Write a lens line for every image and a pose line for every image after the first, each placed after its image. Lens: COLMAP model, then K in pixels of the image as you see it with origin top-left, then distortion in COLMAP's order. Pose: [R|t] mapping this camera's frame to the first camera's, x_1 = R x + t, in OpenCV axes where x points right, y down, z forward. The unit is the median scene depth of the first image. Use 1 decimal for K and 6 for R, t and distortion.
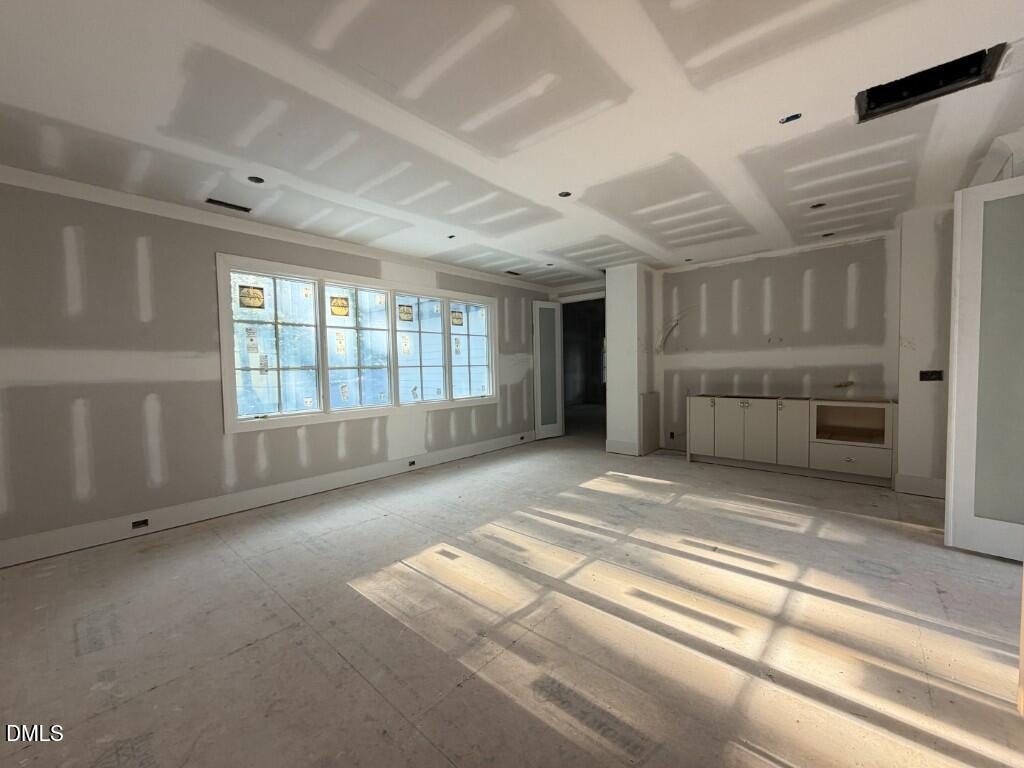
lens RADIAL K [[410.0, 0, 509.6], [0, 410.0, 384.0], [0, 0, 1]] dist [0.001015, -0.000169]
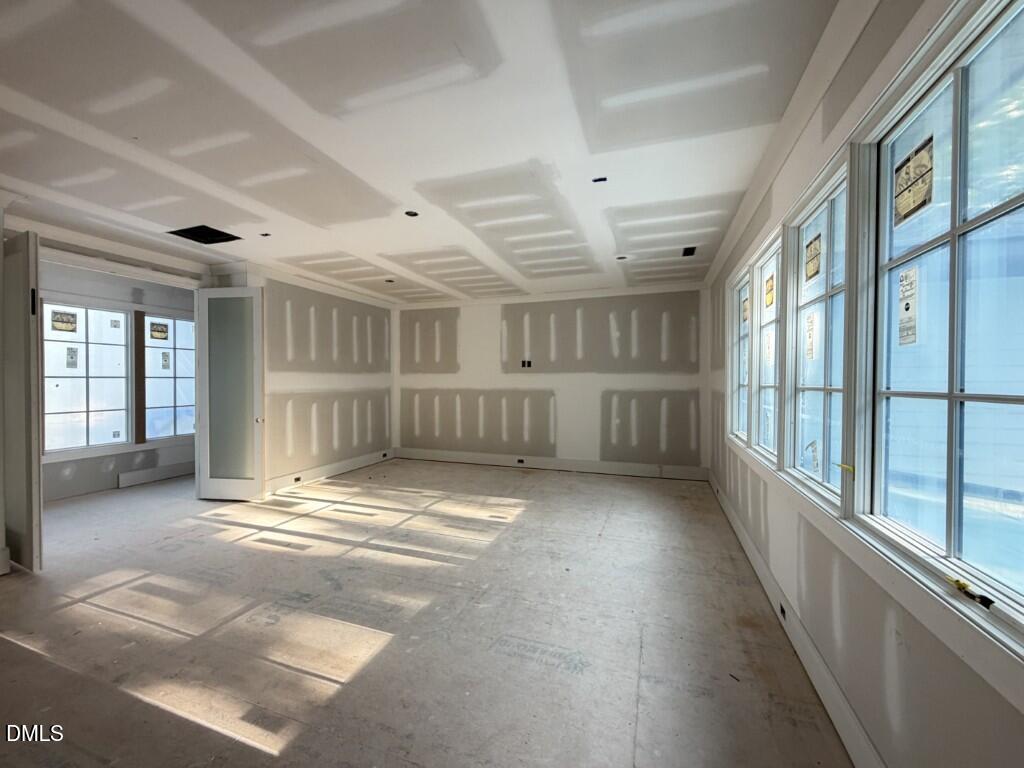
lens RADIAL K [[410.0, 0, 509.6], [0, 410.0, 384.0], [0, 0, 1]] dist [0.001015, -0.000169]
pose [[-0.926380, 0.020541, -0.376029, 0.314790], [-0.000453, 0.998450, 0.055659, -0.117683], [0.376590, 0.051731, -0.924935, 2.150540]]
